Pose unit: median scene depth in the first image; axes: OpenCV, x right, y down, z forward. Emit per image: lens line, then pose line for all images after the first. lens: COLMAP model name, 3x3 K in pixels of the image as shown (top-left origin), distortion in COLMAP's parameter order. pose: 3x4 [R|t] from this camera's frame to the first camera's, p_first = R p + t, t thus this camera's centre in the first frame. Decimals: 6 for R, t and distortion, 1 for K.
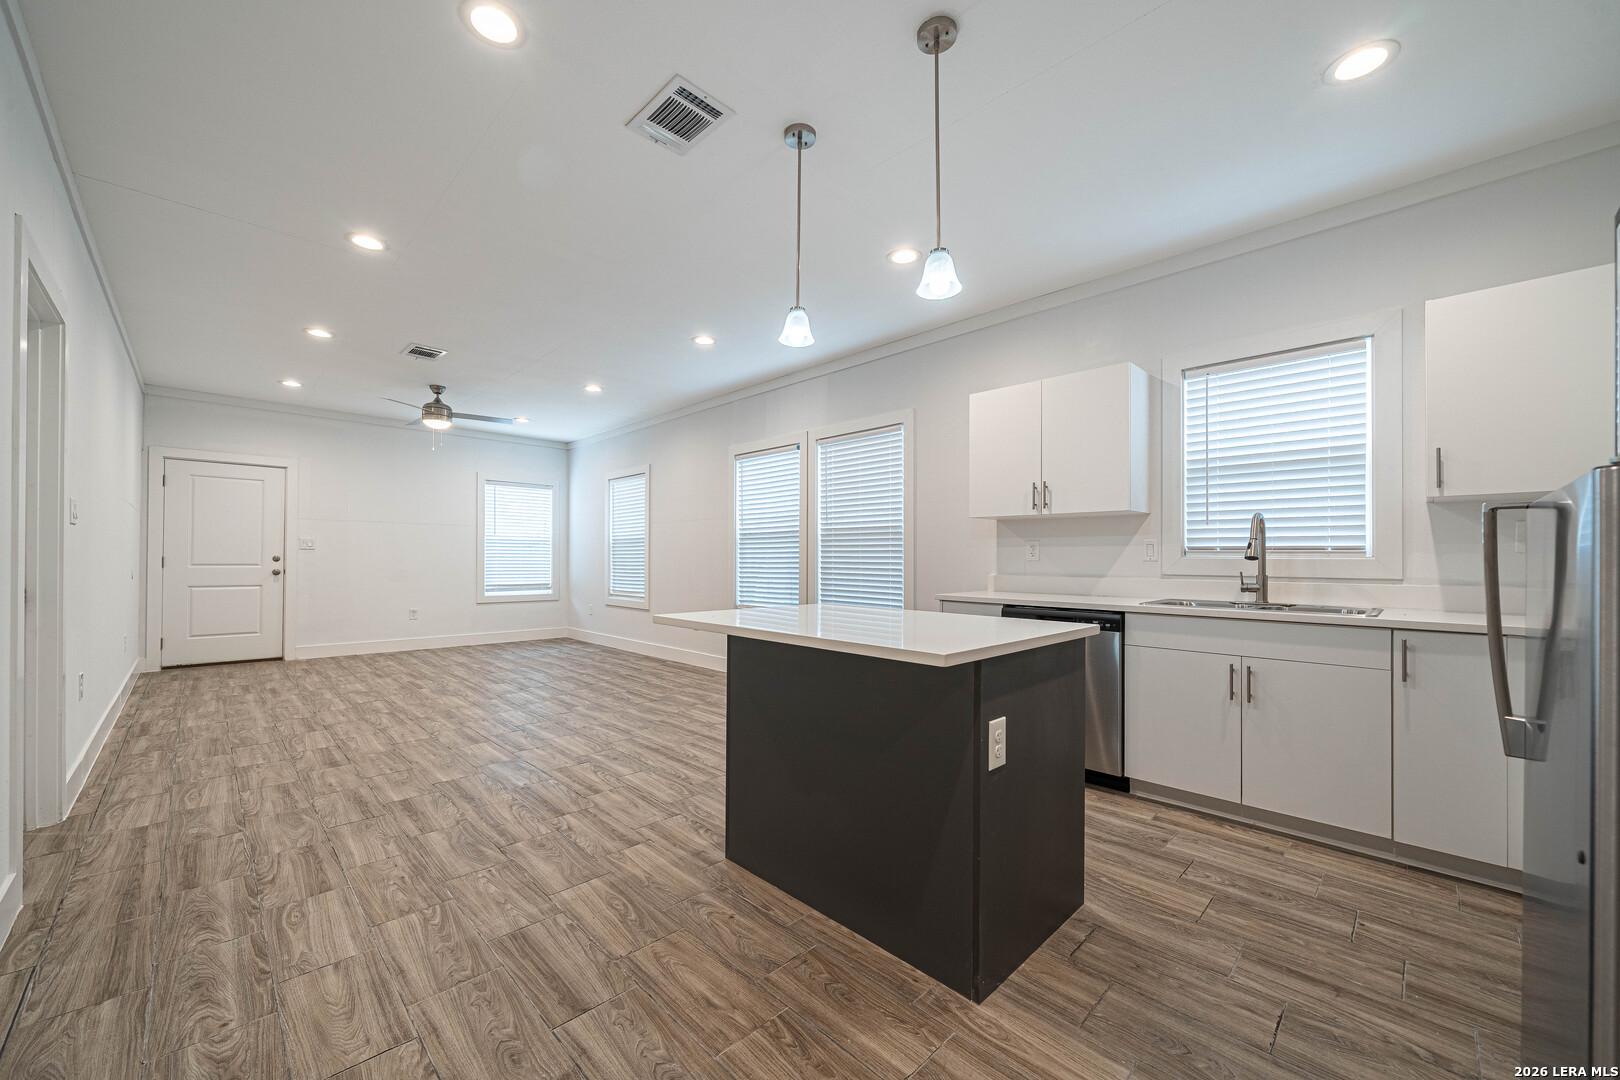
lens RADIAL K [[619.3, 0, 802.7], [0, 619.3, 553.0], [0, 0, 1]] dist [-0.005910, -0.000012]
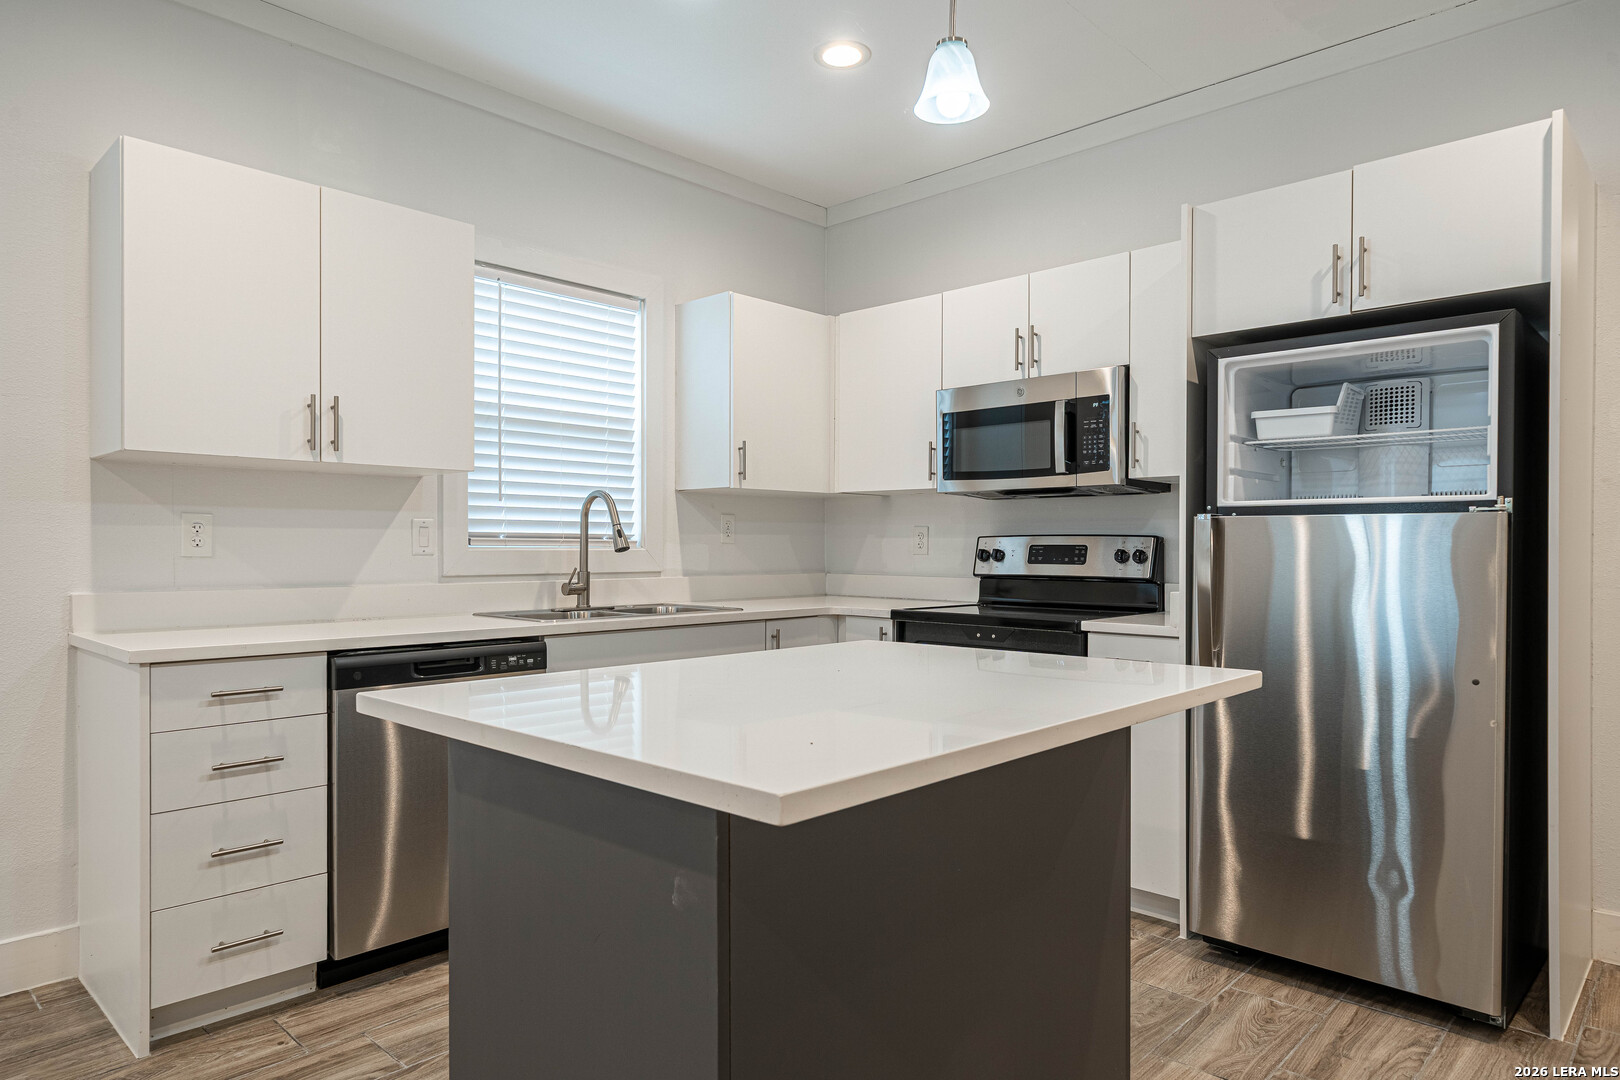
lens RADIAL K [[994.7, 0, 803.5], [0, 994.7, 546.1], [0, 0, 1]] dist [0.029386, -0.000432]
pose [[-0.023009, -0.003388, 0.999730, -0.339150], [-0.007337, 0.999968, 0.003220, -0.000967], [-0.999708, -0.007261, -0.023033, 0.507732]]
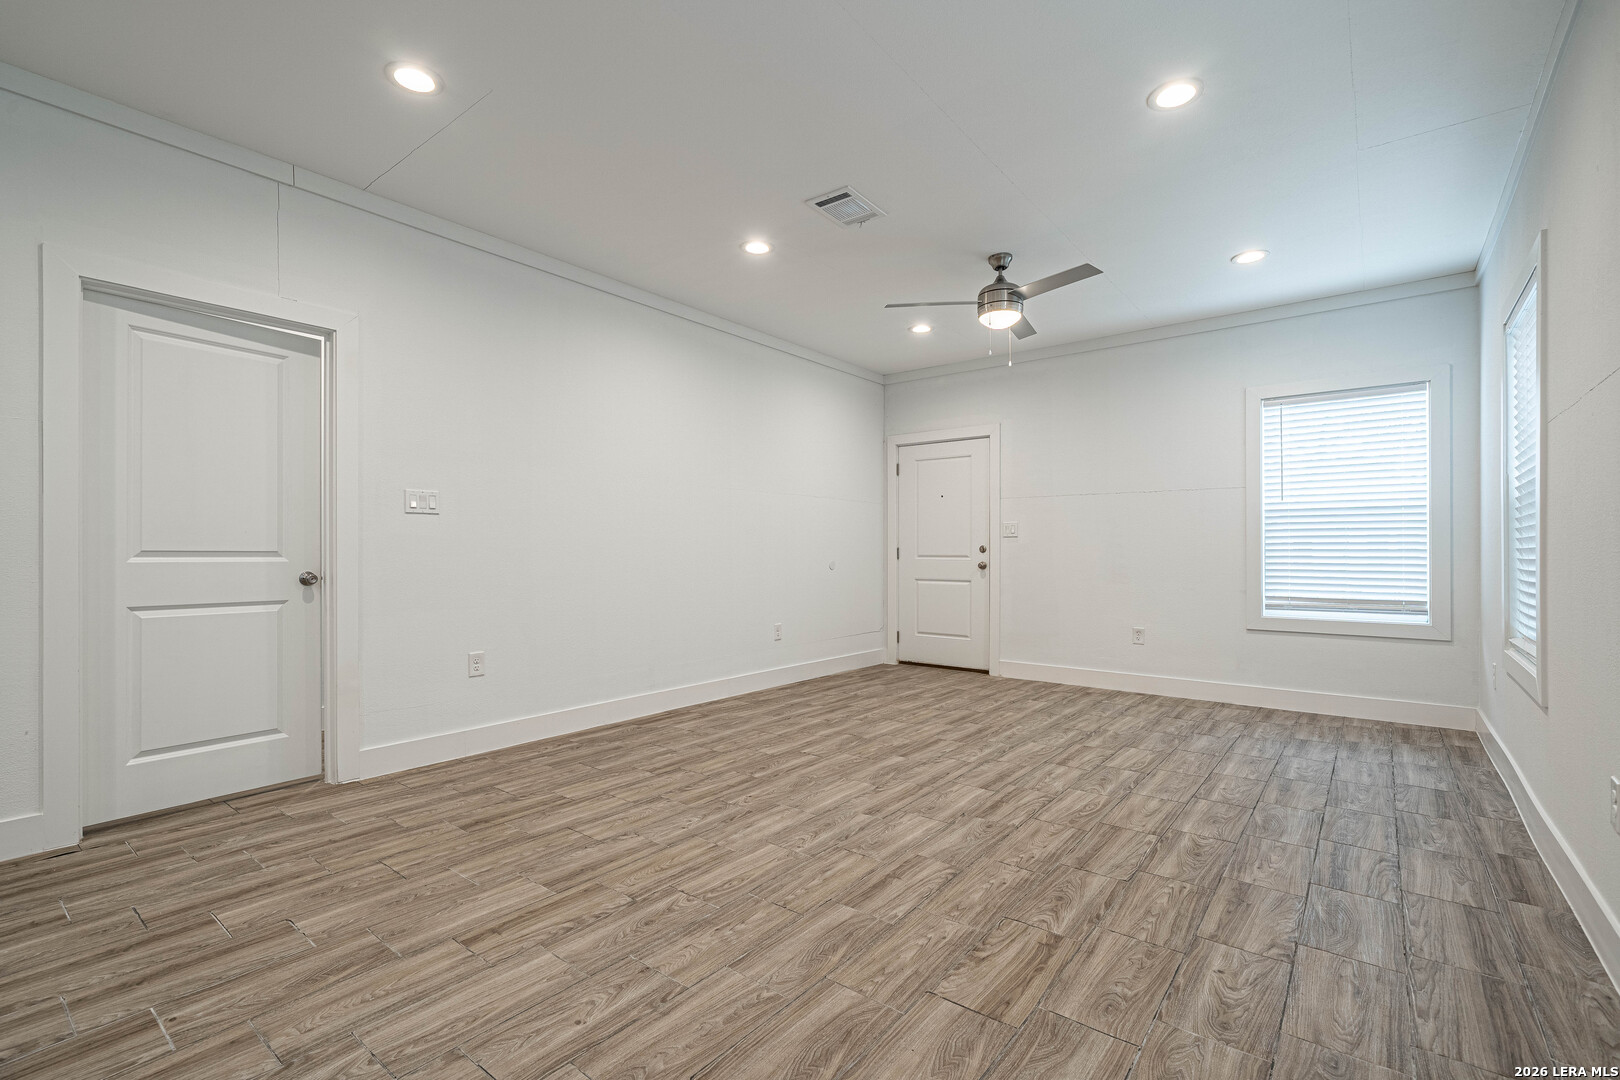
lens RADIAL K [[719.8, 0, 803.9], [0, 719.8, 553.4], [0, 0, 1]] dist [-0.001107, 0.000163]
pose [[0.120150, -0.002712, -0.992752, 0.100829], [0.010719, 0.999942, -0.001435, 0.020713], [0.992698, -0.010469, 0.120172, 0.973504]]
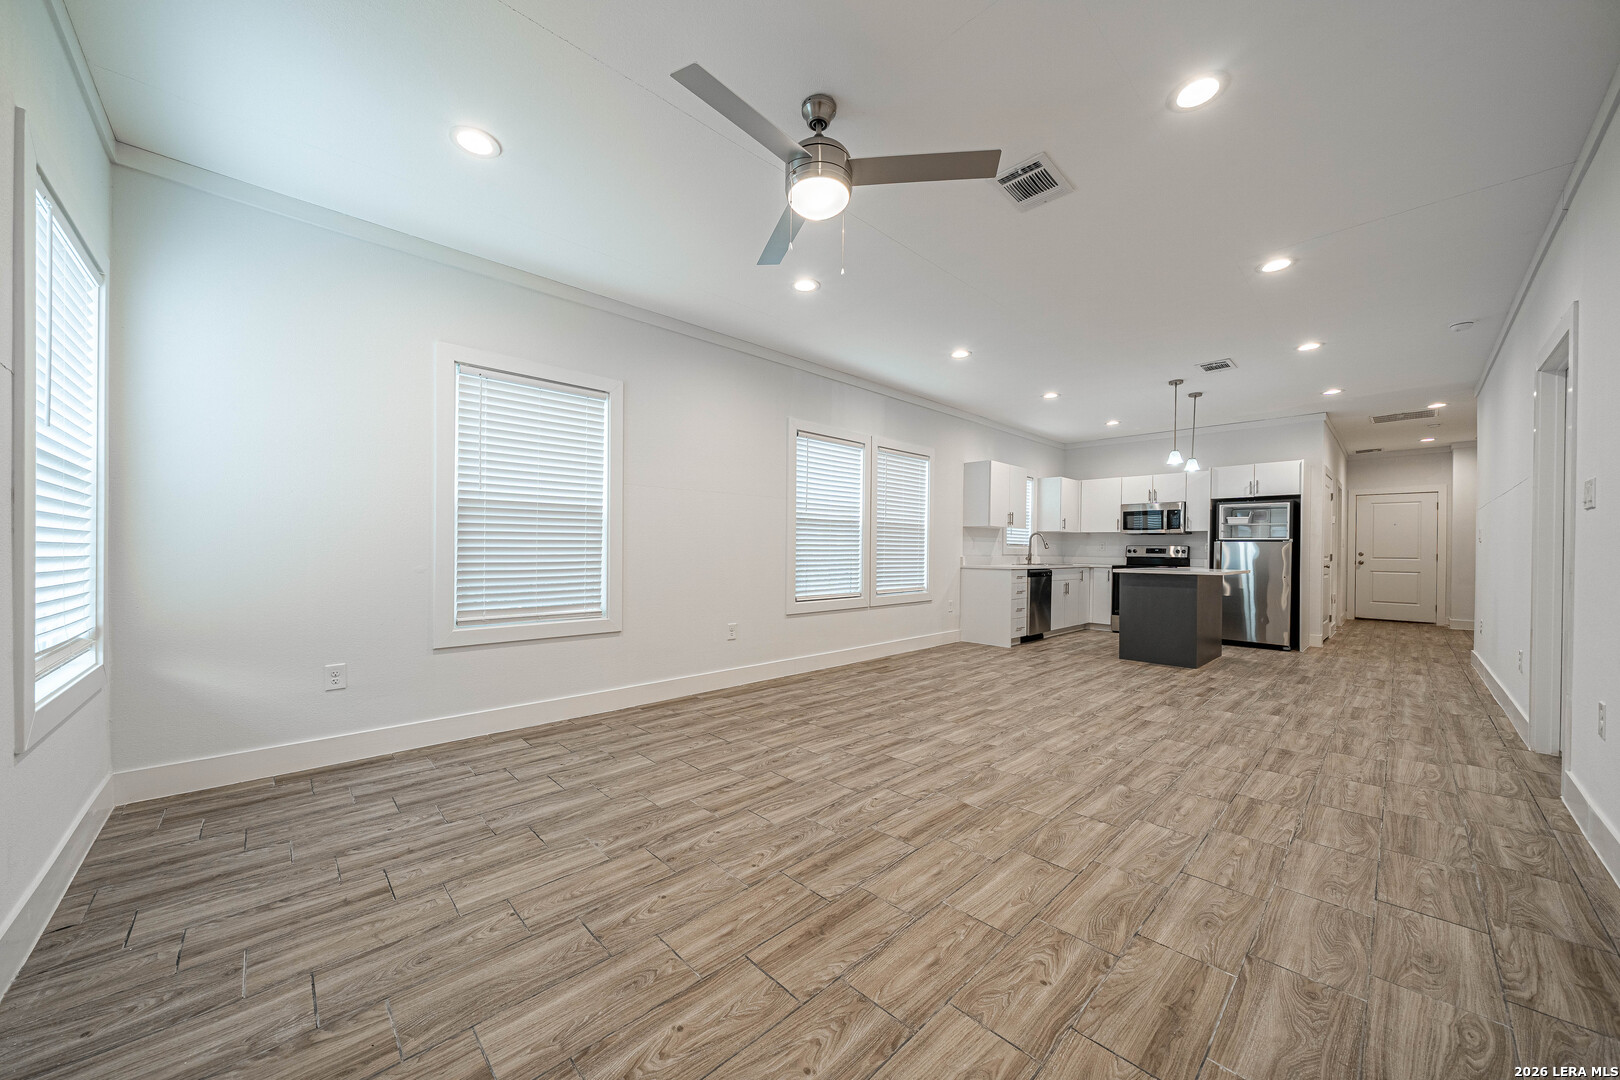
lens RADIAL K [[568.4, 0, 805.9], [0, 568.4, 551.3], [0, 0, 1]] dist [-0.005465, 0.000085]
pose [[0.017618, -0.005005, 0.999832, -1.281244], [-0.016624, 0.999848, 0.005298, 0.017154], [-0.999707, -0.016715, 0.017533, 1.337917]]
